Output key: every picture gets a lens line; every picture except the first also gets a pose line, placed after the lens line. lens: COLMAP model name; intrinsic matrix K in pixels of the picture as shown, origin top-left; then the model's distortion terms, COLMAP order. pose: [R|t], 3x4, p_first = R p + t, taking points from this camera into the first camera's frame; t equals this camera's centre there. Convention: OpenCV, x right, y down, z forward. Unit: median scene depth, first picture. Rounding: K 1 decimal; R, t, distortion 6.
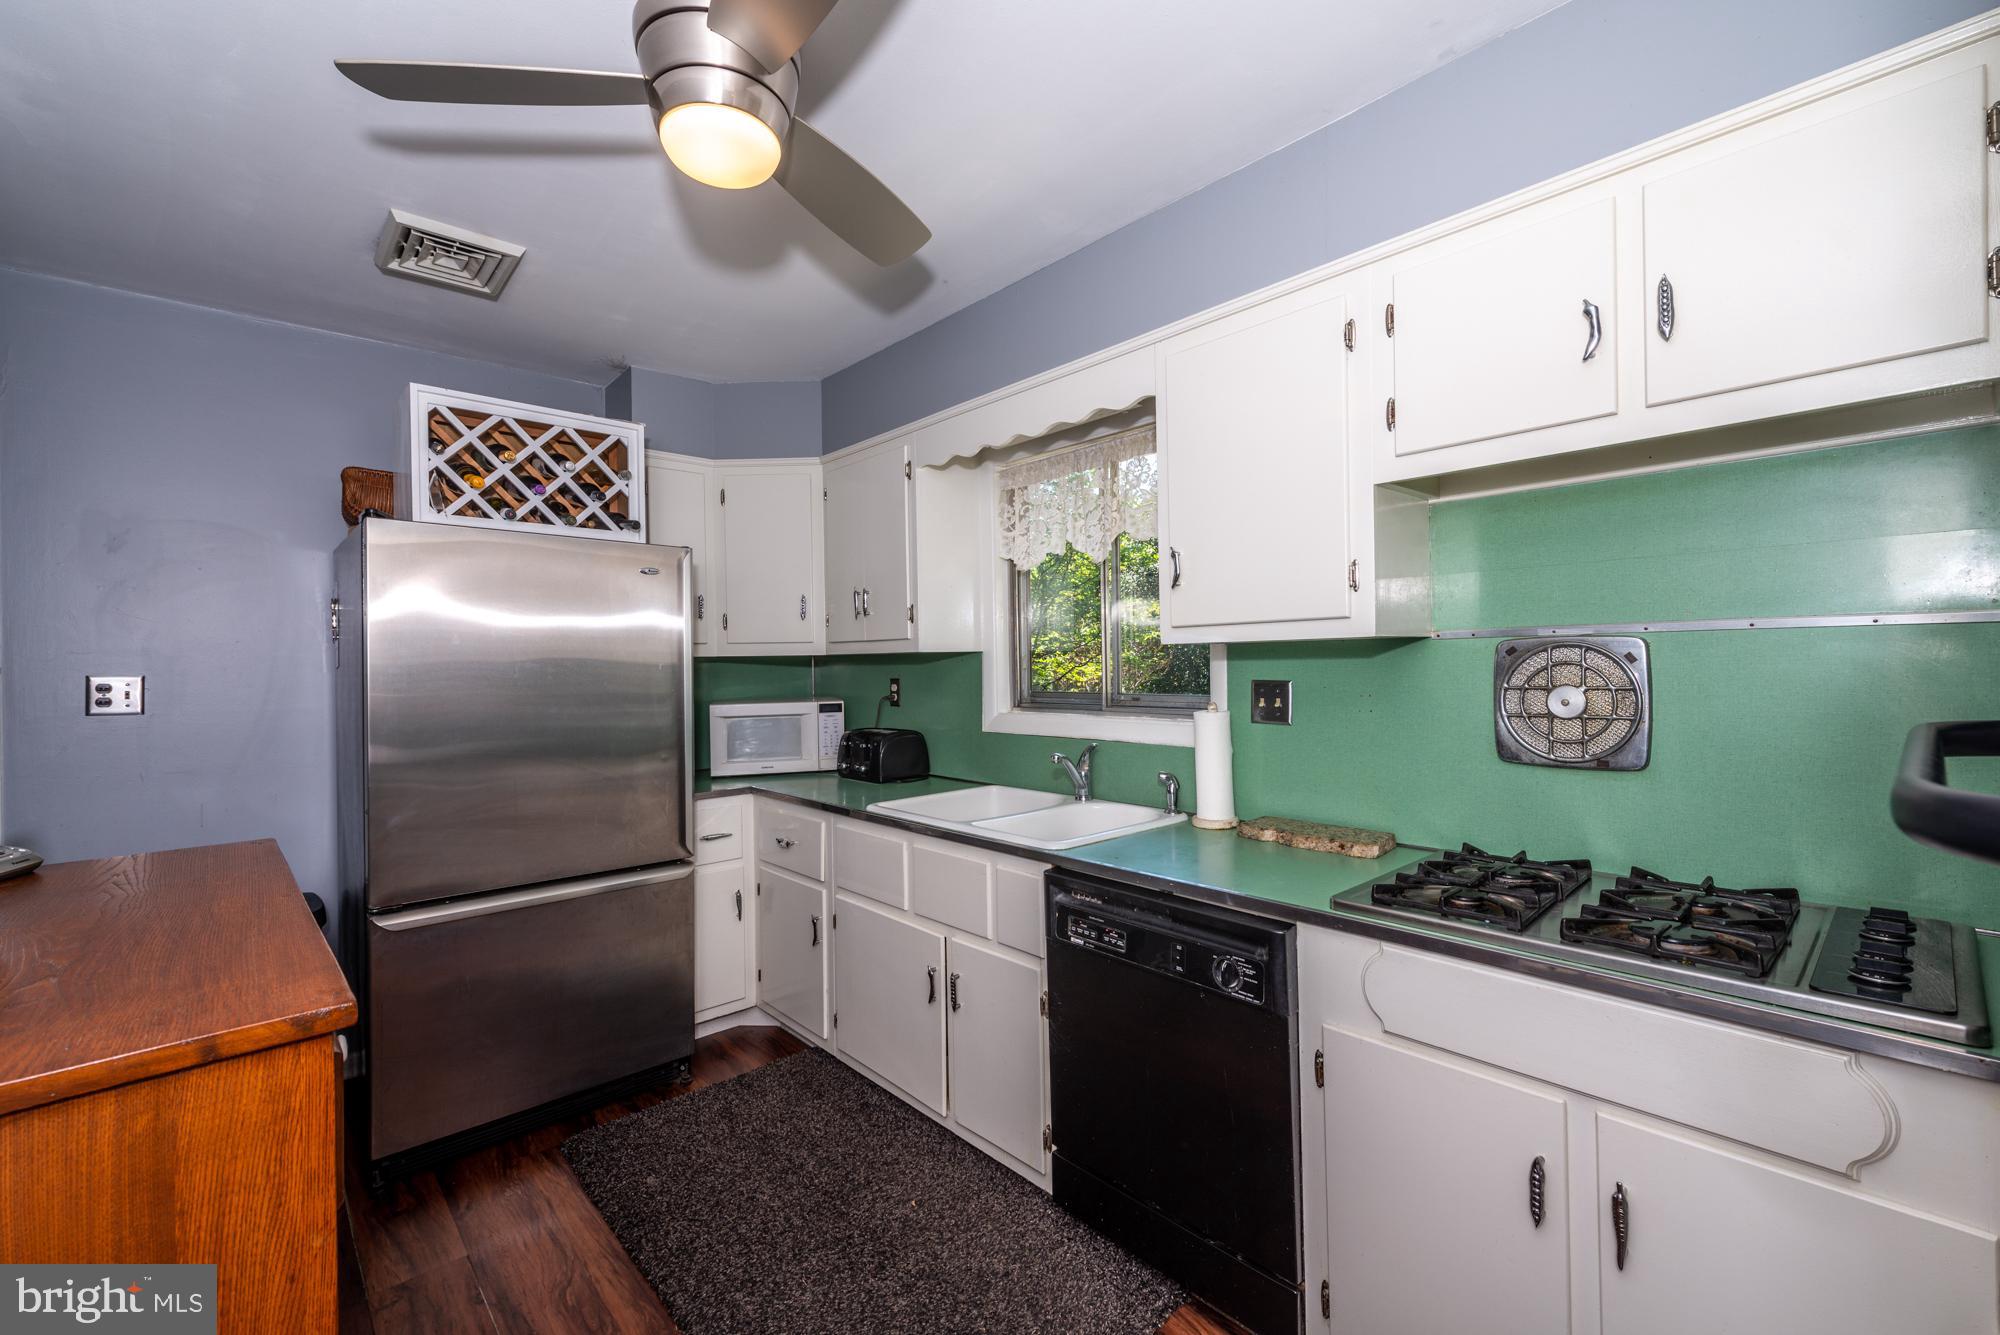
lens RADIAL K [[828.5, 0, 1001.1], [0, 828.5, 659.2], [0, 0, 1]] dist [0.000984, -0.001031]
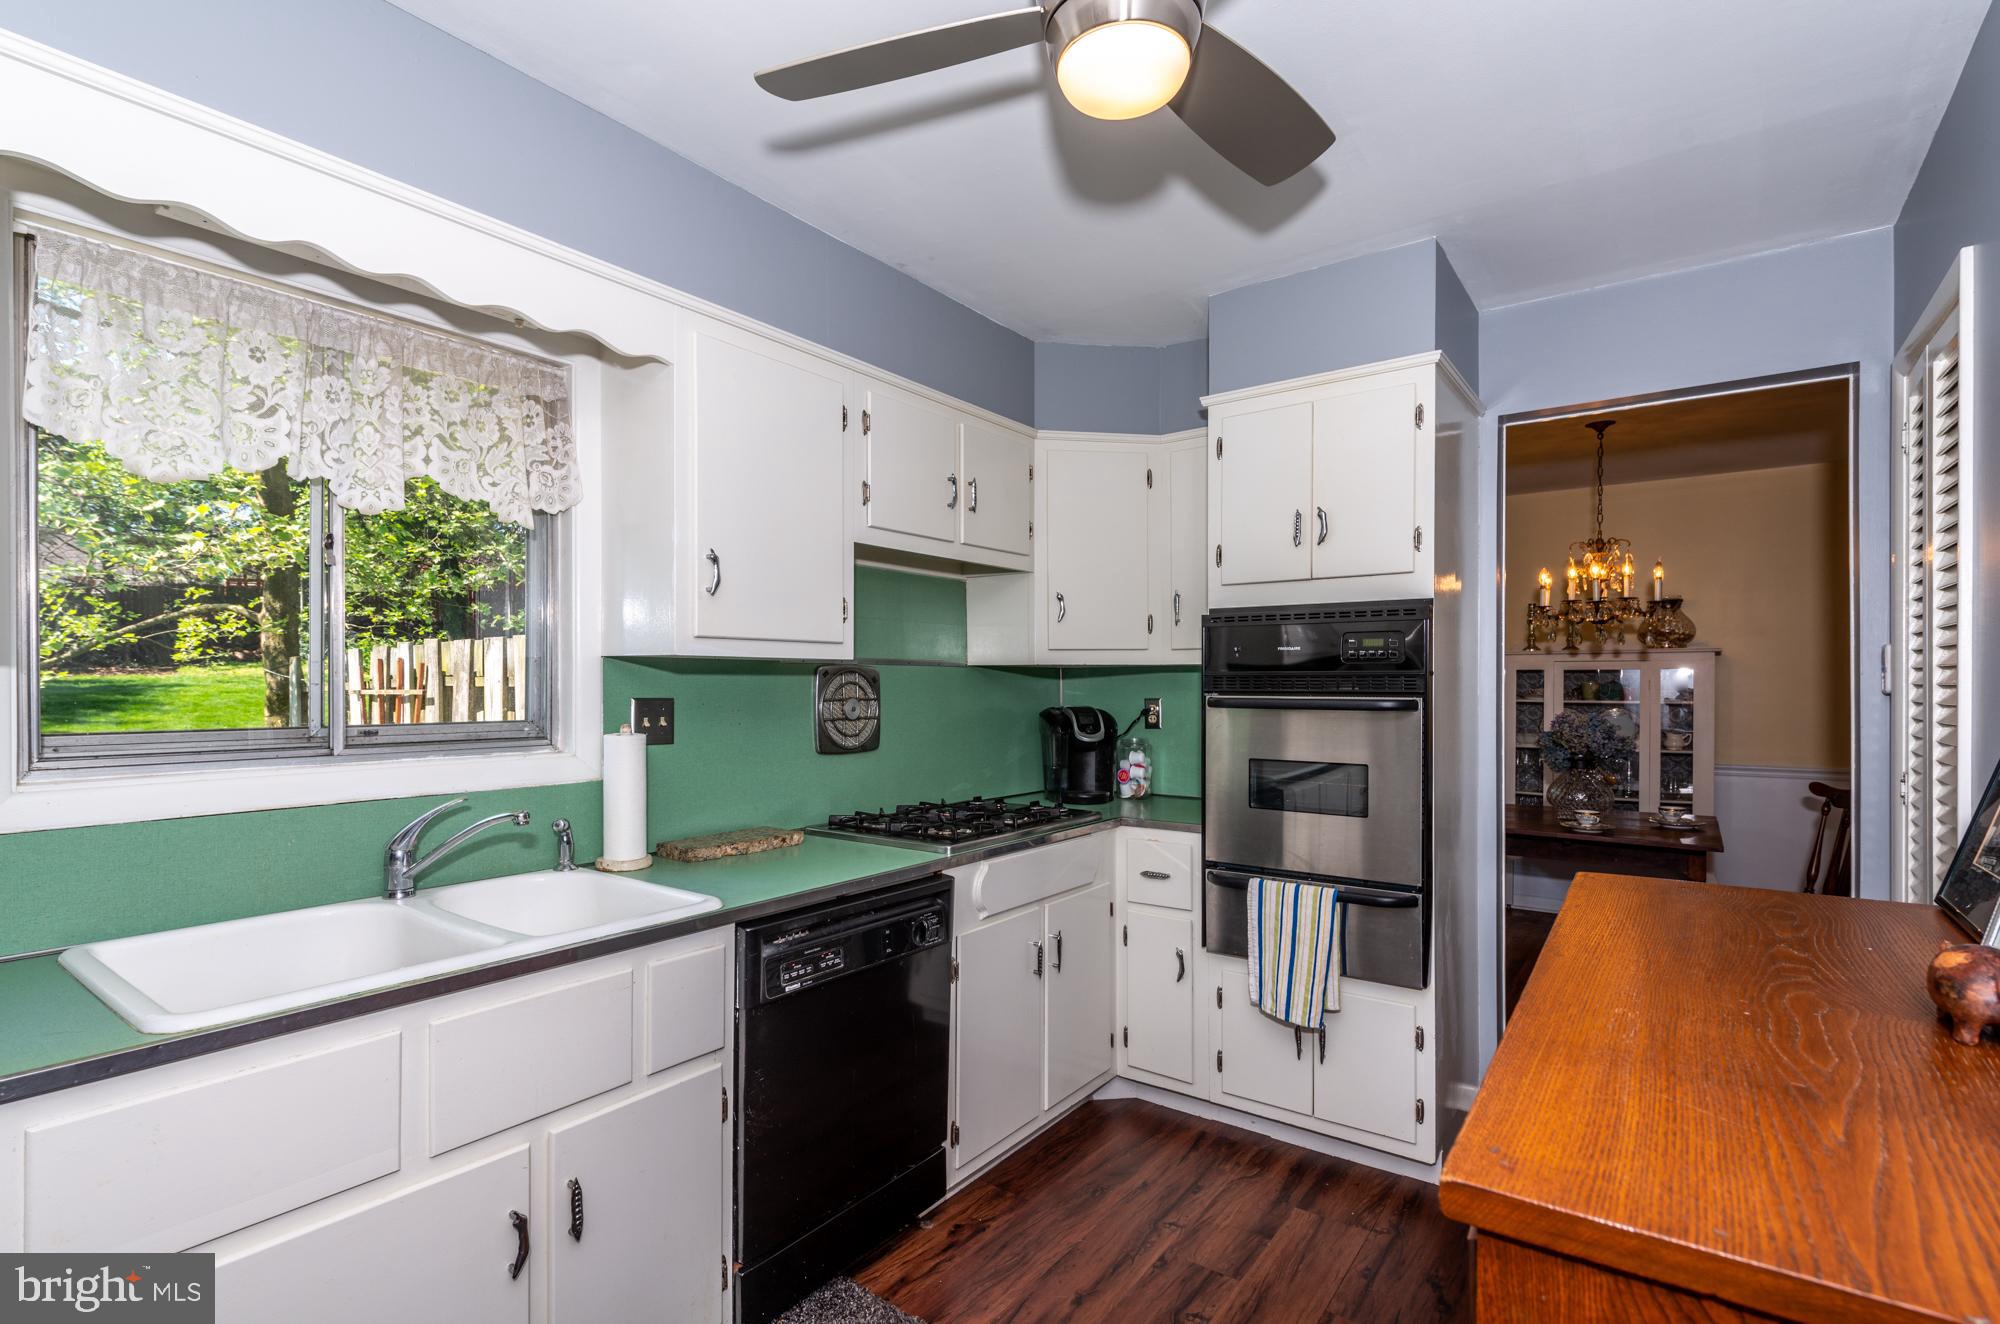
lens RADIAL K [[924.8, 0, 1007.1], [0, 924.8, 682.6], [0, 0, 1]] dist [0.001826, 0.000790]
pose [[-0.188737, 0.010233, 0.981974, -0.938638], [-0.008757, 0.999888, -0.012103, 0.020650], [-0.981989, -0.010883, -0.188627, 0.965671]]
